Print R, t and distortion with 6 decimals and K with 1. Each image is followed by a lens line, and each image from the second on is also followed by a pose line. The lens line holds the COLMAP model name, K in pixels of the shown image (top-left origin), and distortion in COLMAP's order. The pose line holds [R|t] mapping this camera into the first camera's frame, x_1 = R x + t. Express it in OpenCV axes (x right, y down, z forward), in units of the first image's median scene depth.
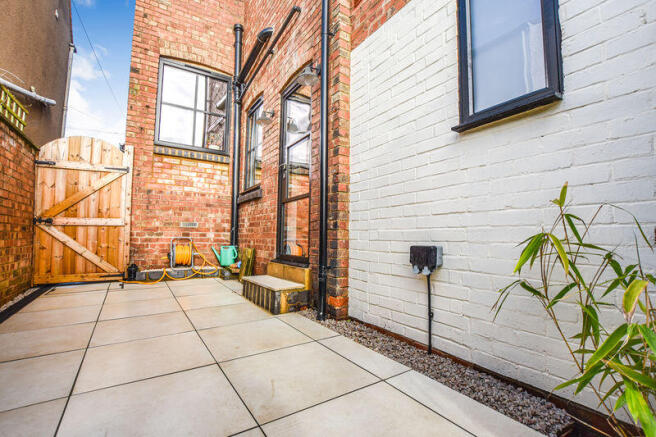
lens RADIAL K [[297.1, 0, 329.0], [0, 297.1, 218.3], [0, 0, 1]] dist [-0.018692, -0.000371]
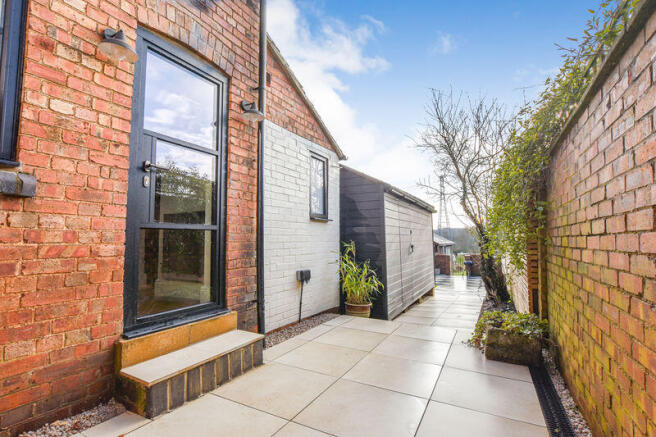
lens RADIAL K [[297.1, 0, 329.2], [0, 297.1, 221.9], [0, 0, 1]] dist [-0.018692, -0.000371]
pose [[-0.464209, 0.048360, 0.884405, -1.612088], [-0.063109, 0.994165, -0.087486, -0.071835], [-0.883475, -0.096426, -0.458448, 1.843284]]
